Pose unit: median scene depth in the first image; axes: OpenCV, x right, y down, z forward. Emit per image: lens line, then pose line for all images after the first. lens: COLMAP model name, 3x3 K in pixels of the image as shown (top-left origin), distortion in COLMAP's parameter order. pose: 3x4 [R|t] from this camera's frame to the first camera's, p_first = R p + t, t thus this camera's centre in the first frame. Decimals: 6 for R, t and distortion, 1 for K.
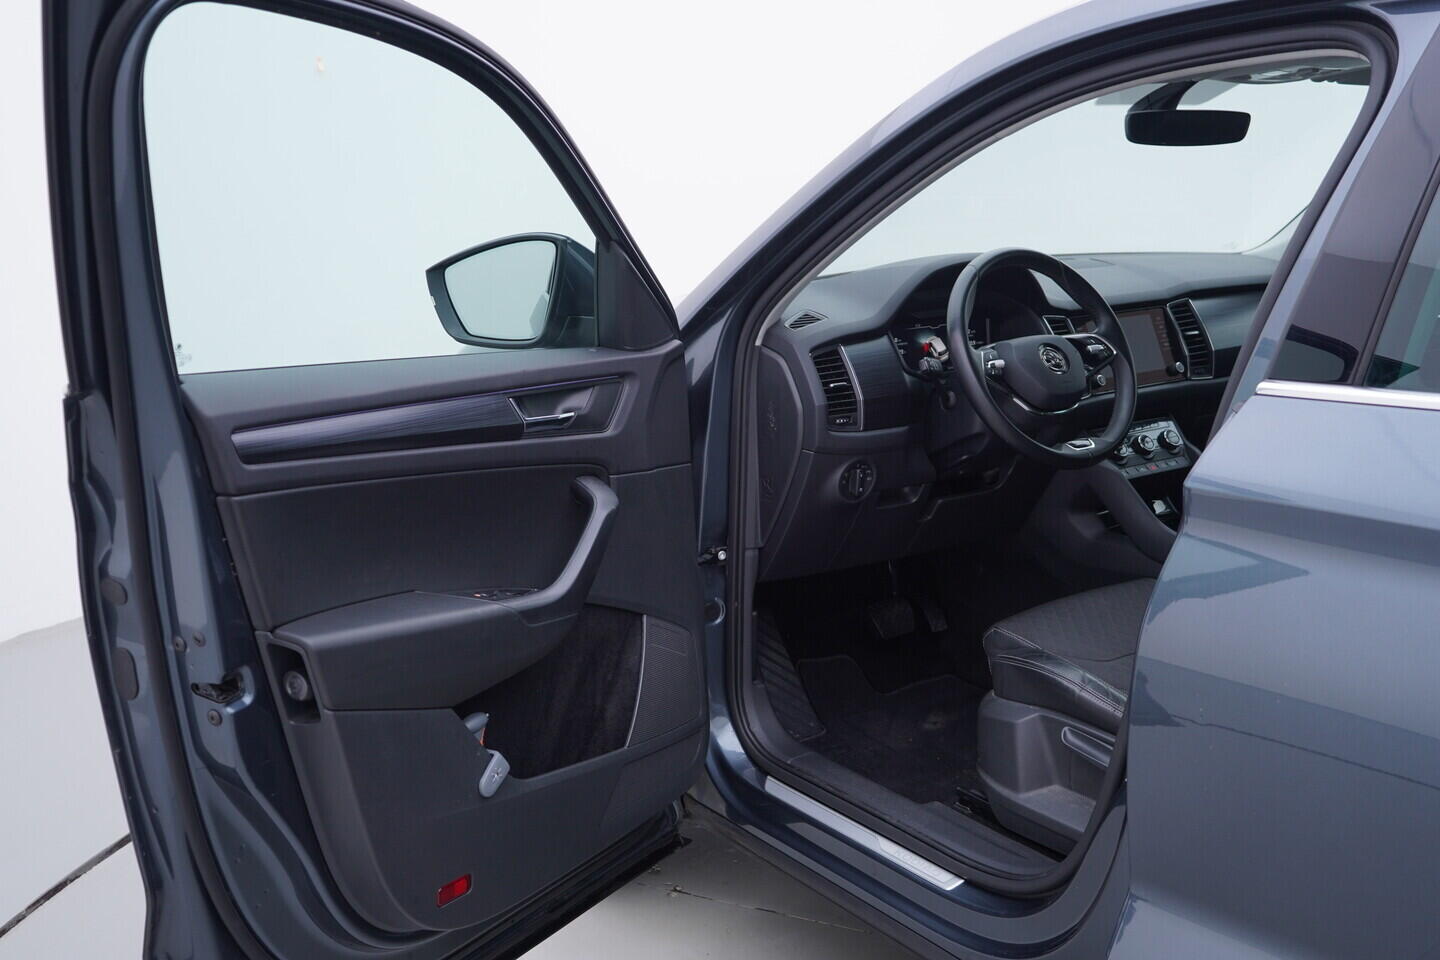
lens RADIAL K [[1458.3, 0, 700.3], [0, 1458.3, 473.8], [0, 0, 1]] dist [-0.039163, 0.201670]
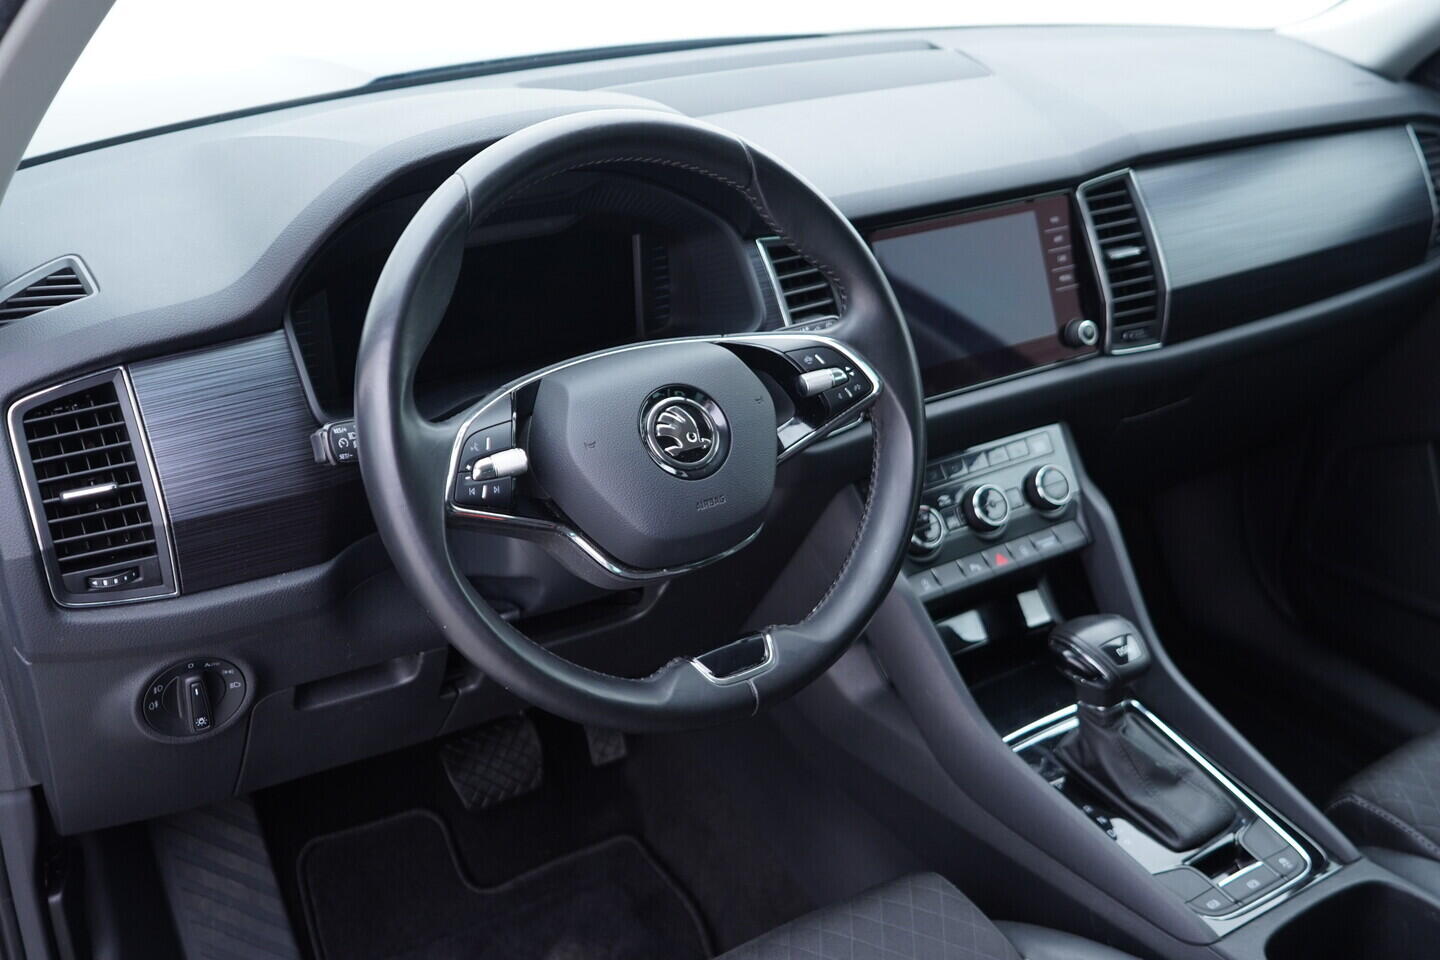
lens RADIAL K [[1458.3, 0, 700.3], [0, 1458.3, 473.8], [0, 0, 1]] dist [-0.039163, 0.201670]
pose [[0.998877, 0.045074, -0.014607, 0.253902], [-0.040287, 0.970207, 0.238903, -0.159537], [0.024941, -0.238046, 0.970934, 0.632564]]
